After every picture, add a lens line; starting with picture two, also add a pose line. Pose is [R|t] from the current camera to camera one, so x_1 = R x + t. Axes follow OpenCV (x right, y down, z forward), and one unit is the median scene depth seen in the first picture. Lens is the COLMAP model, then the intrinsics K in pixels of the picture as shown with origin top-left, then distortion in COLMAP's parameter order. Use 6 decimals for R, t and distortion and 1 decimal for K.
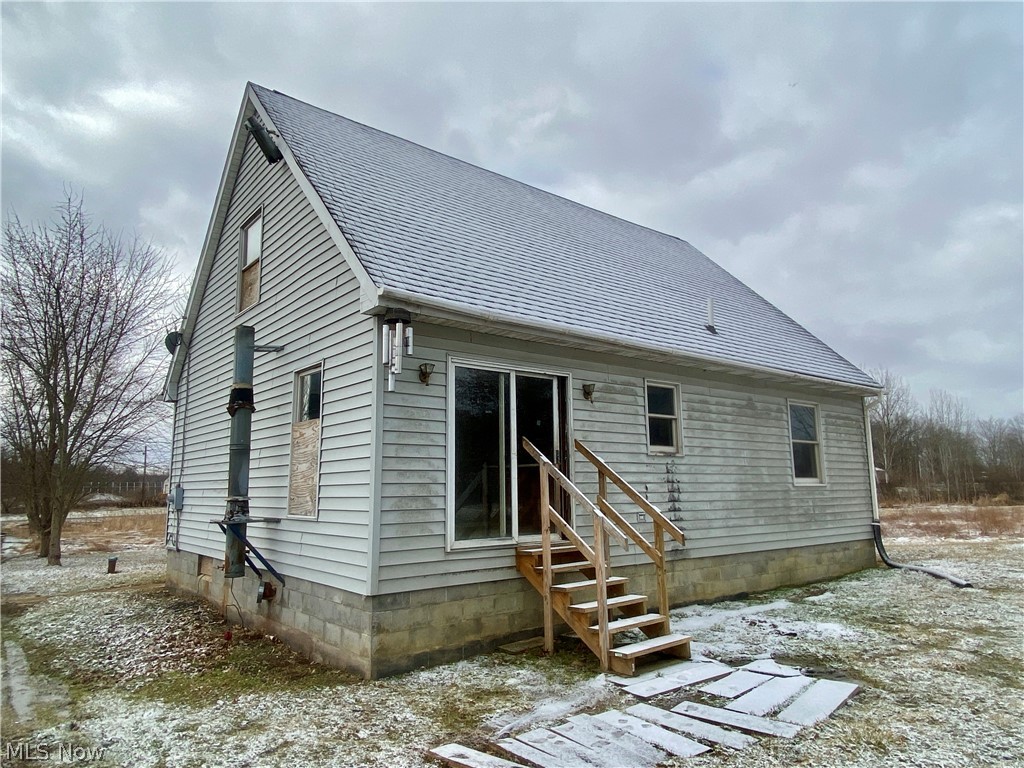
lens RADIAL K [[668.6, 0, 512.0], [0, 668.6, 384.0], [0, 0, 1]] dist [0.001906, -0.002625]
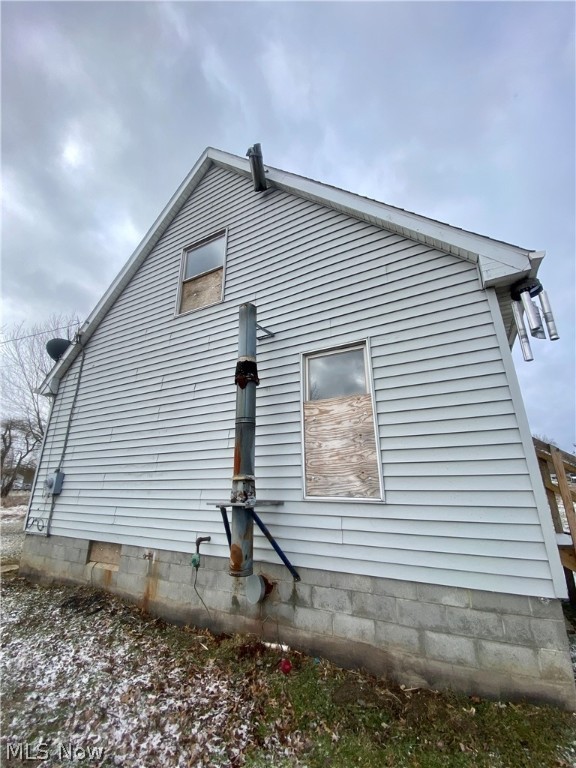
lens RADIAL K [[305.9, 0, 288.0], [0, 305.9, 384.0], [0, 0, 1]] dist [-0.003949, -0.000422]
pose [[0.921844, 0.117181, 0.369422, -0.513981], [-0.058870, 0.984473, -0.165373, 0.108267], [-0.383064, 0.130700, 0.914428, 0.574497]]
